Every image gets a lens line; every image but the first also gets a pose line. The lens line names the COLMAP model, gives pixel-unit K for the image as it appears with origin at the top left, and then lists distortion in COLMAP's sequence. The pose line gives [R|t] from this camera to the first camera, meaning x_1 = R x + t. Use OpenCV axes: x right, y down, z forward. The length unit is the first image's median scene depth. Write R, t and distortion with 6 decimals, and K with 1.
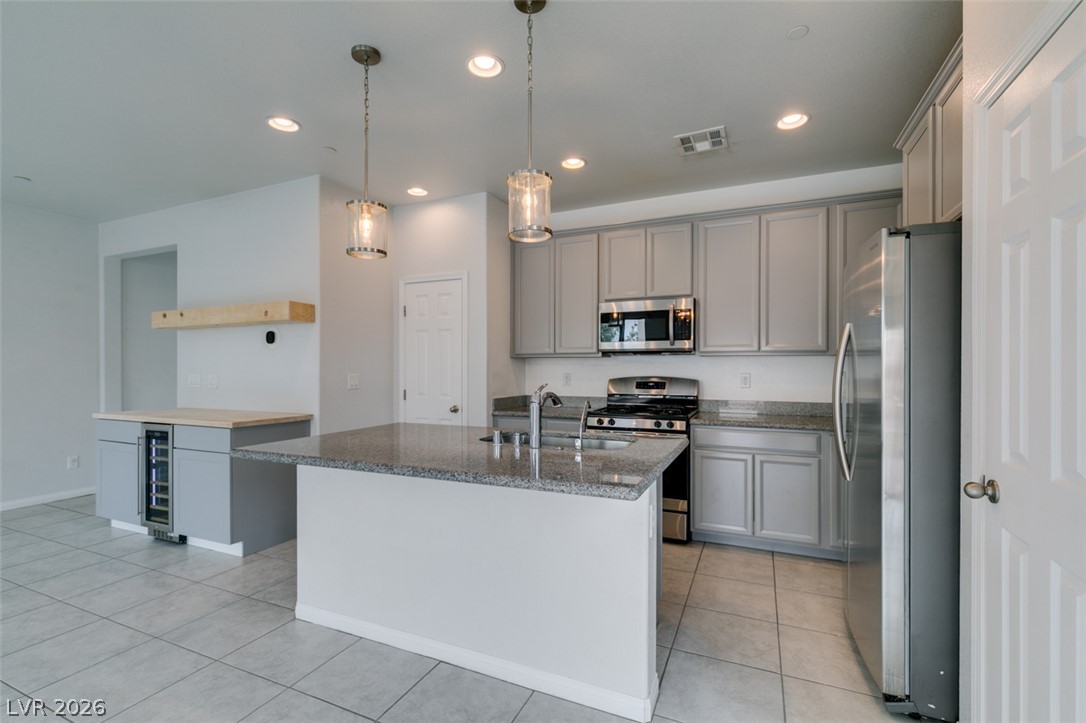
lens RADIAL K [[486.7, 0, 541.3], [0, 486.7, 365.2], [0, 0, 1]] dist [0.003104, 0.000286]
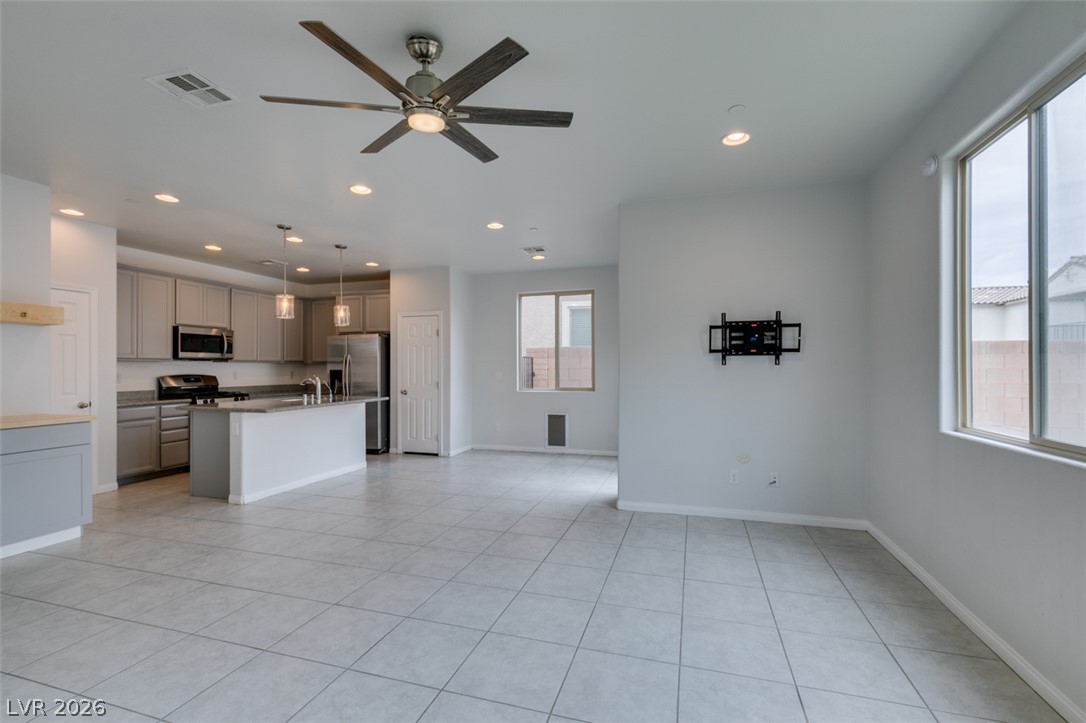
lens RADIAL K [[486.7, 0, 541.3], [0, 486.7, 365.2], [0, 0, 1]] dist [0.003104, 0.000286]
pose [[-0.116429, 0.006017, 0.993181, -1.607748], [-0.002775, 0.999976, -0.006384, 0.000197], [-0.993195, -0.003499, -0.116409, 0.064273]]
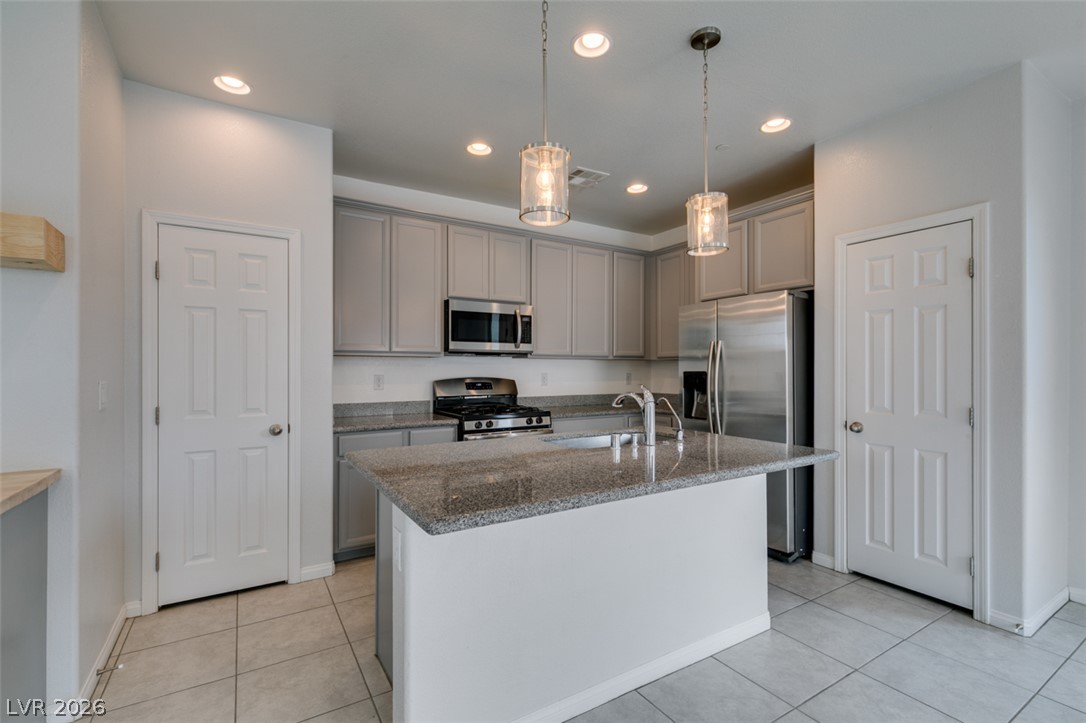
lens RADIAL K [[486.1, 0, 541.0], [0, 486.1, 366.8], [0, 0, 1]] dist [-0.002117, -0.000442]
pose [[0.564279, 0.002559, 0.825580, -0.584396], [-0.004264, 0.999991, -0.000185, 0.001070], [-0.825573, -0.003416, 0.564285, 0.349892]]
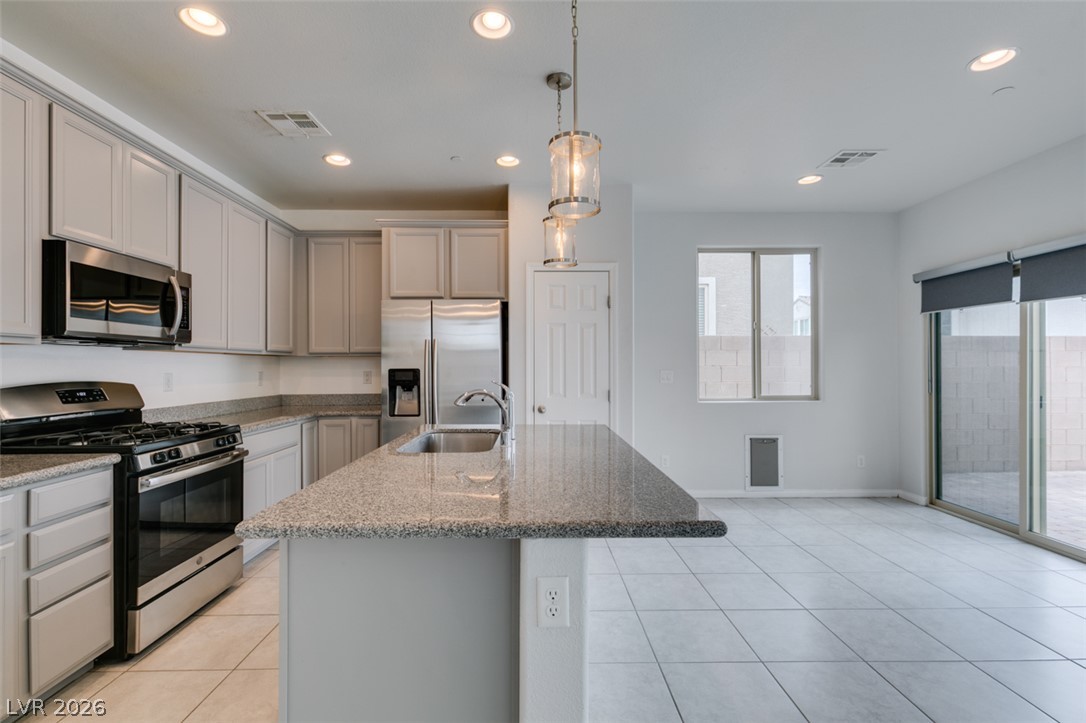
lens RADIAL K [[486.7, 0, 541.3], [0, 486.7, 365.2], [0, 0, 1]] dist [0.003104, 0.000286]
pose [[-0.428401, 0.000944, 0.903588, -0.596734], [-0.003705, 0.999989, -0.002802, 0.003505], [-0.903581, -0.004548, -0.428393, 0.816444]]
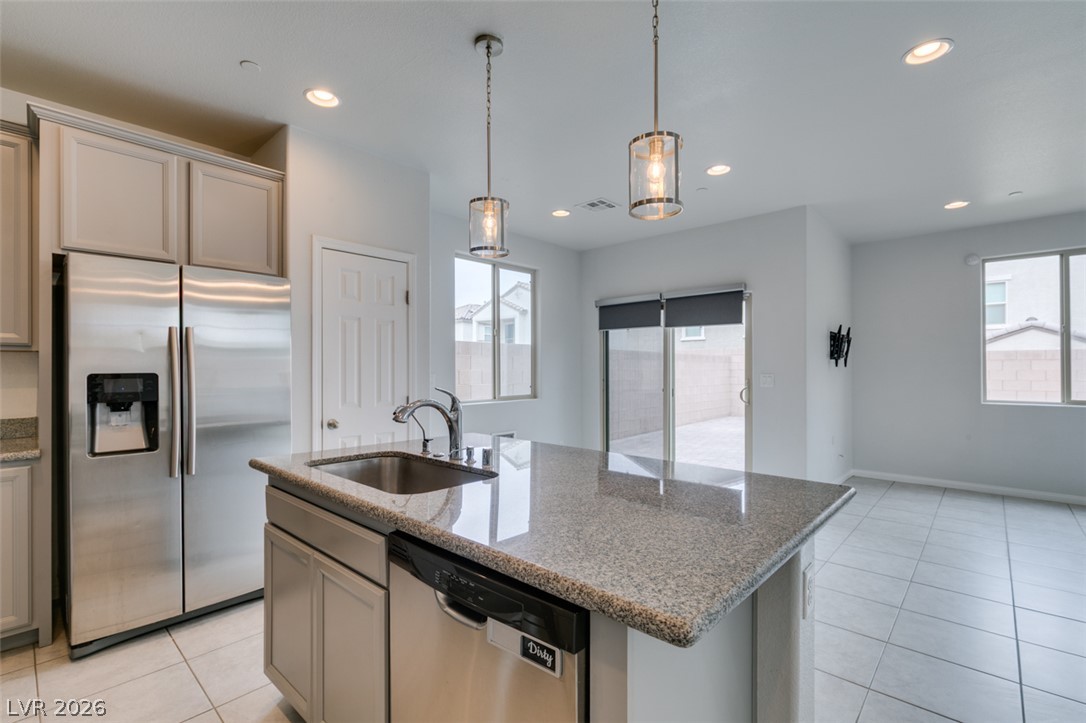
lens RADIAL K [[490.2, 0, 544.3], [0, 490.2, 366.3], [0, 0, 1]] dist [-0.001708, -0.000253]
pose [[-0.950651, 0.001890, 0.310255, -0.256308], [-0.001450, 0.999943, -0.010534, 0.005583], [-0.310258, -0.010464, -0.950595, 1.045633]]
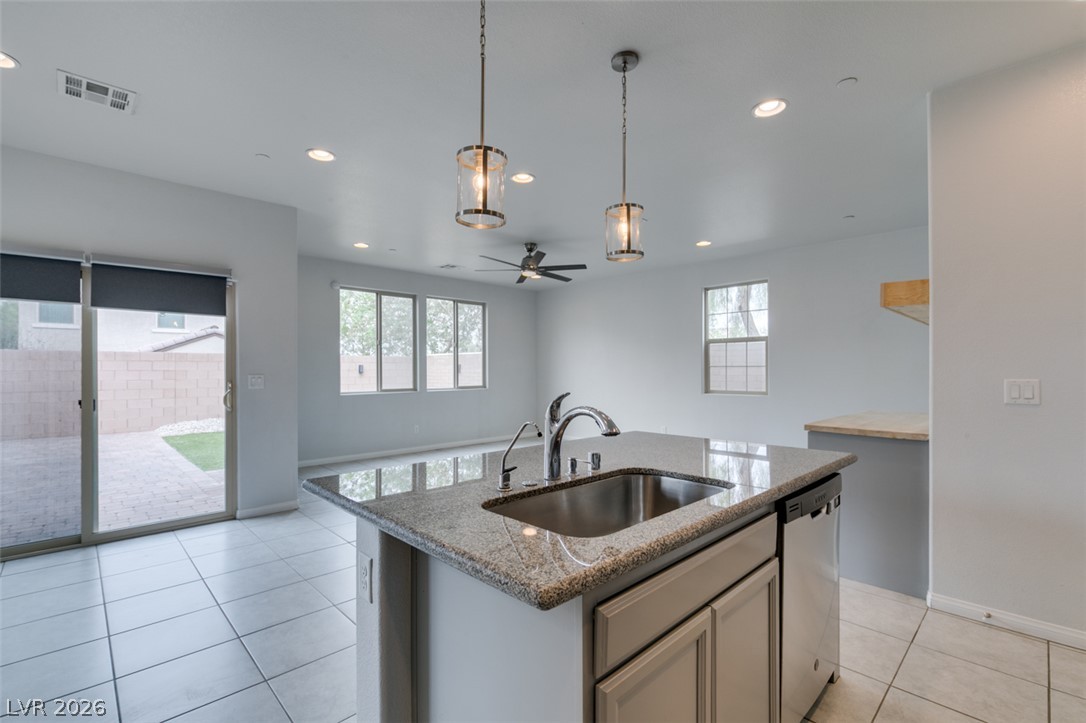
lens RADIAL K [[486.1, 0, 541.0], [0, 486.1, 366.8], [0, 0, 1]] dist [-0.002117, -0.000442]
pose [[-0.368825, -0.002828, -0.929495, 0.387311], [0.005999, 0.999967, -0.005423, 0.003344], [0.929479, -0.007576, -0.368796, 0.728000]]
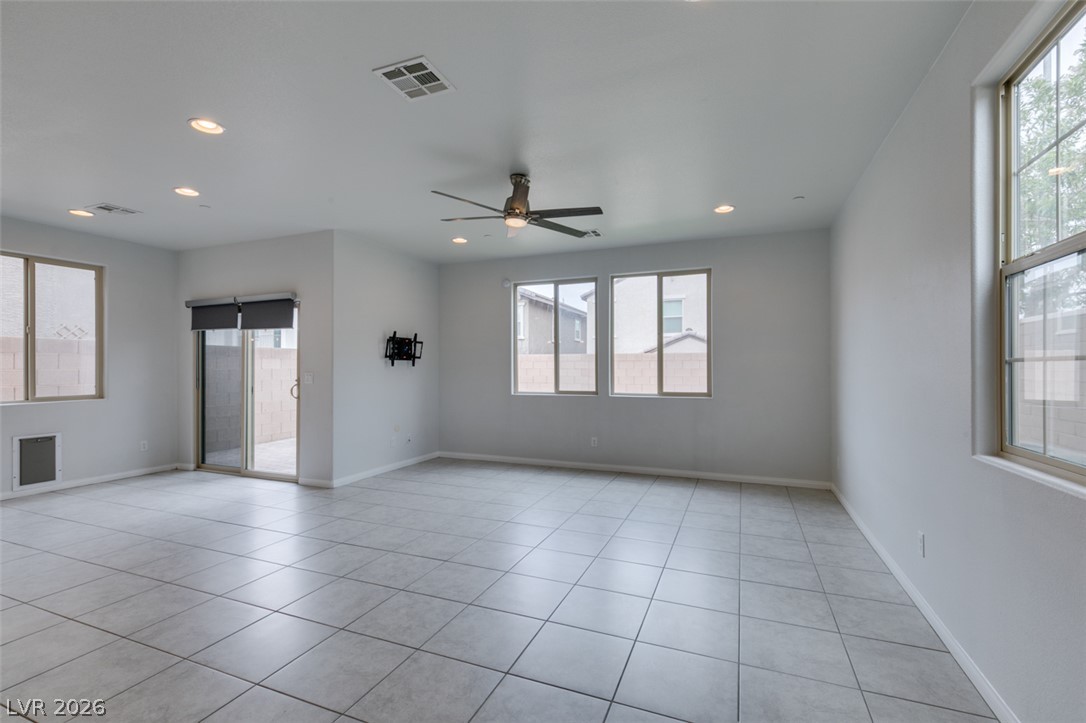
lens RADIAL K [[486.7, 0, 541.3], [0, 486.7, 365.2], [0, 0, 1]] dist [0.003104, 0.000286]
pose [[-0.999432, 0.001095, -0.033686, -1.020325], [0.001466, 0.999939, -0.010982, 0.006483], [0.033672, -0.011025, -0.999372, 1.127017]]
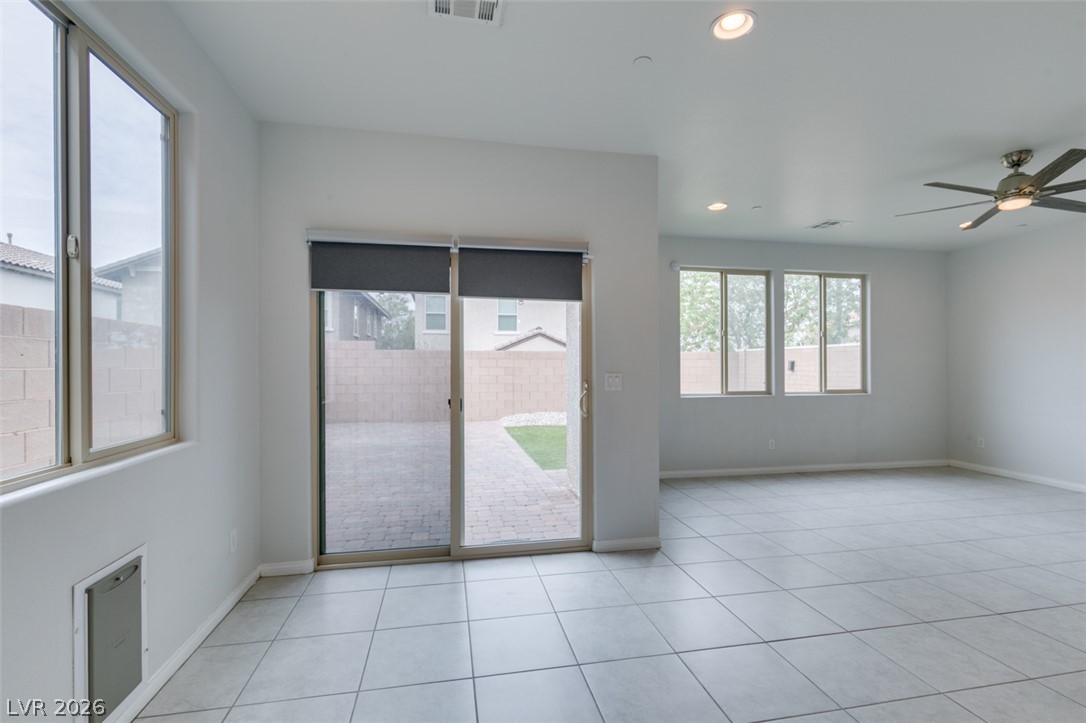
lens RADIAL K [[486.7, 0, 541.3], [0, 486.7, 365.2], [0, 0, 1]] dist [0.003104, 0.000286]
pose [[-0.814130, -0.001059, -0.580681, 0.216354], [0.002520, 0.999982, -0.005357, 0.001521], [0.580677, -0.005825, -0.814113, 0.357878]]
